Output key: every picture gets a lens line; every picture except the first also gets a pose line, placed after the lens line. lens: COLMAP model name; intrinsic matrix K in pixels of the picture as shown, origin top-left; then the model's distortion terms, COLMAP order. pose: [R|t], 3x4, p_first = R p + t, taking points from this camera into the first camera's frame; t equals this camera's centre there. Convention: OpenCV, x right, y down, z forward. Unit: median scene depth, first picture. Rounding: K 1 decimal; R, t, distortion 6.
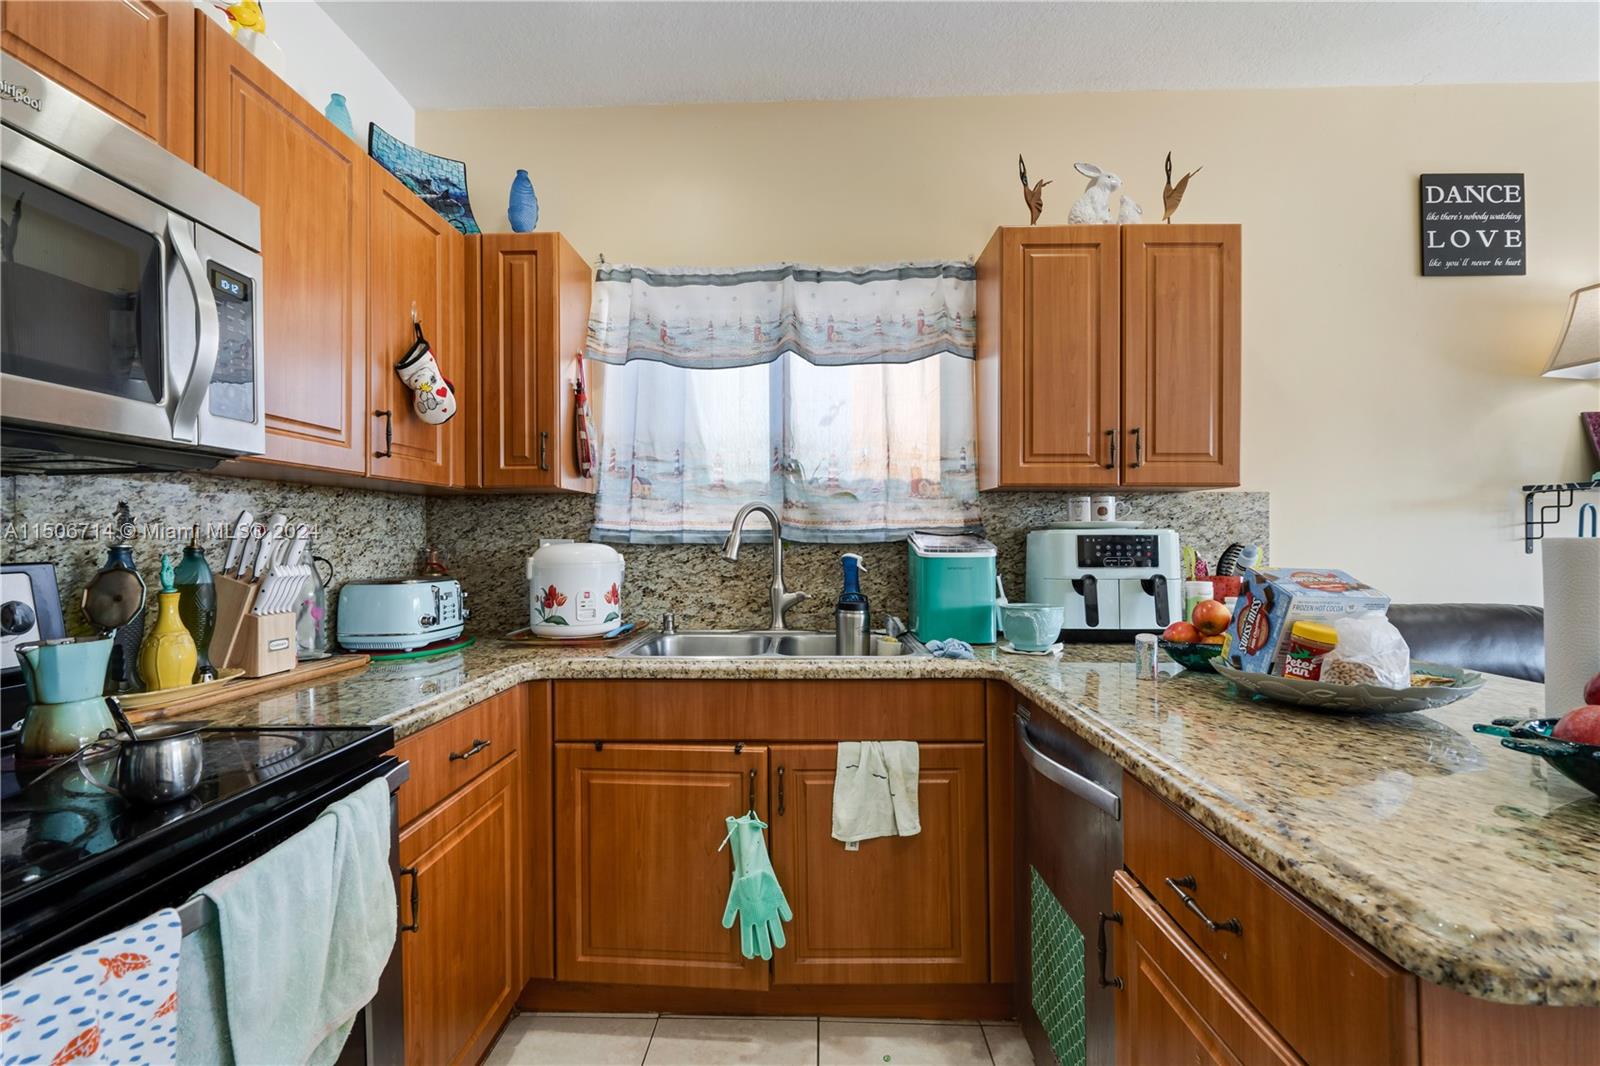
lens RADIAL K [[731.3, 0, 802.0], [0, 731.3, 533.7], [0, 0, 1]] dist [-0.005734, 0.000490]
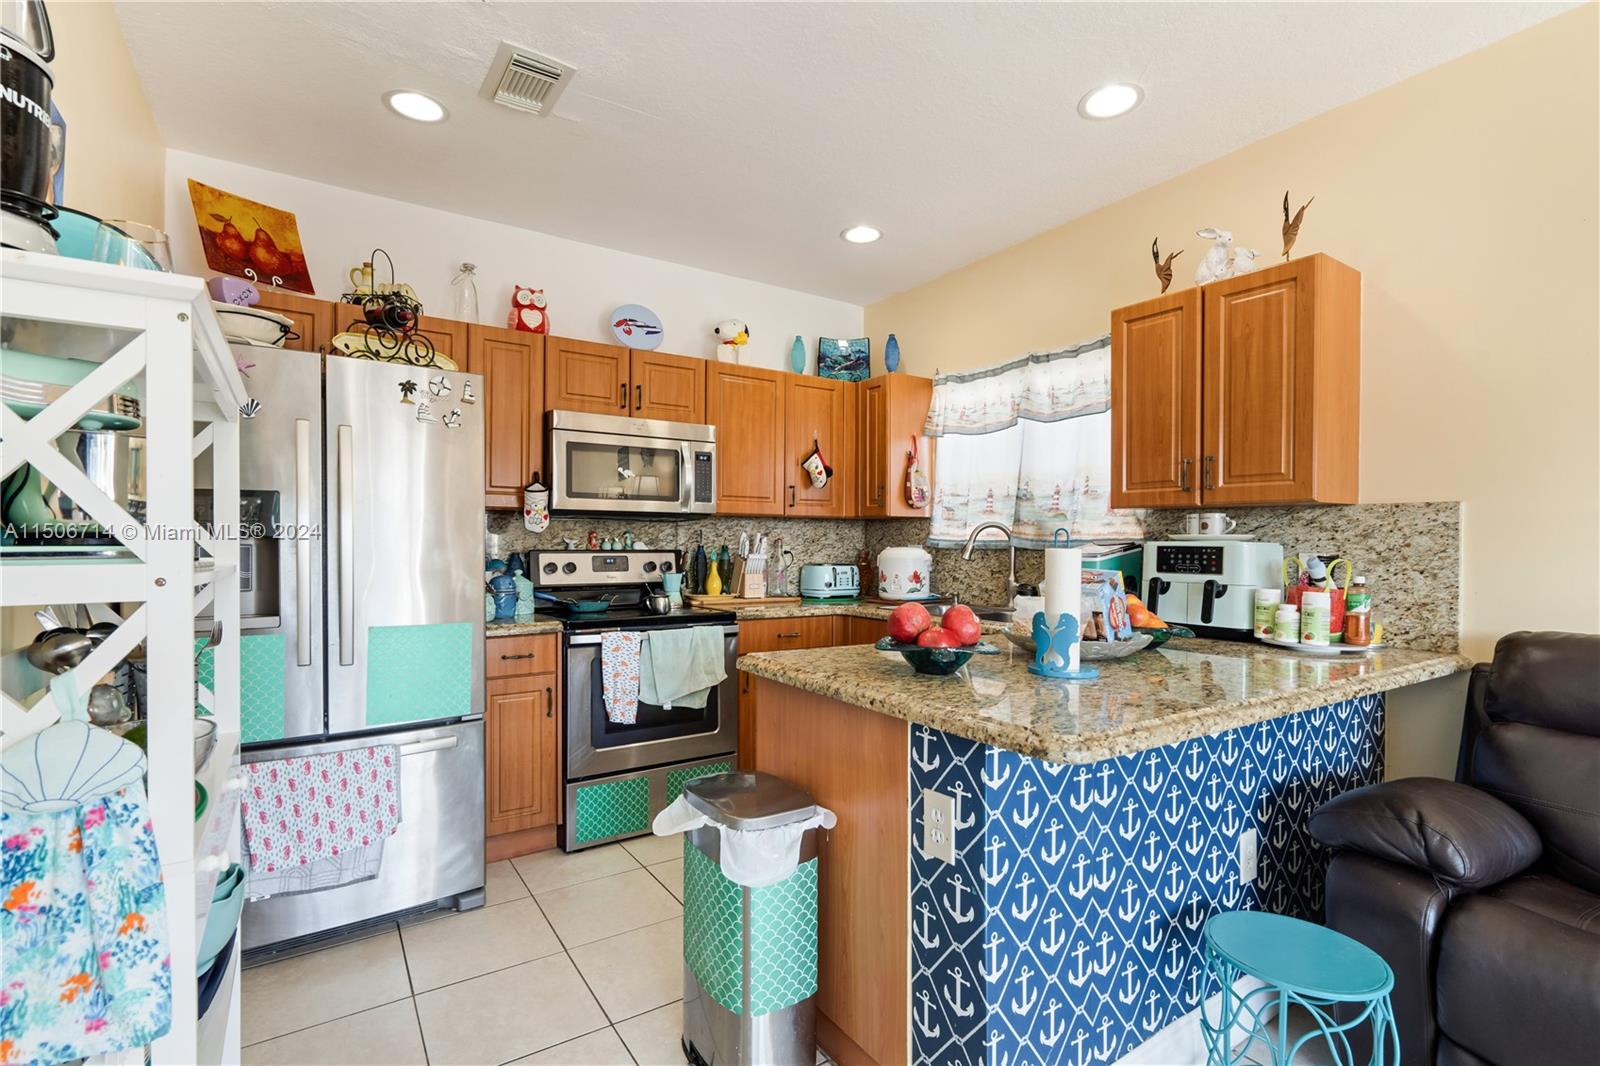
lens RADIAL K [[731.3, 0, 784.7], [0, 731.3, 539.4], [0, 0, 1]] dist [-0.005734, 0.000490]
pose [[0.569384, 0.004855, -0.822057, 0.973496], [-0.005572, 0.999982, 0.002046, -0.007529], [0.822053, 0.003416, 0.569401, -0.222605]]
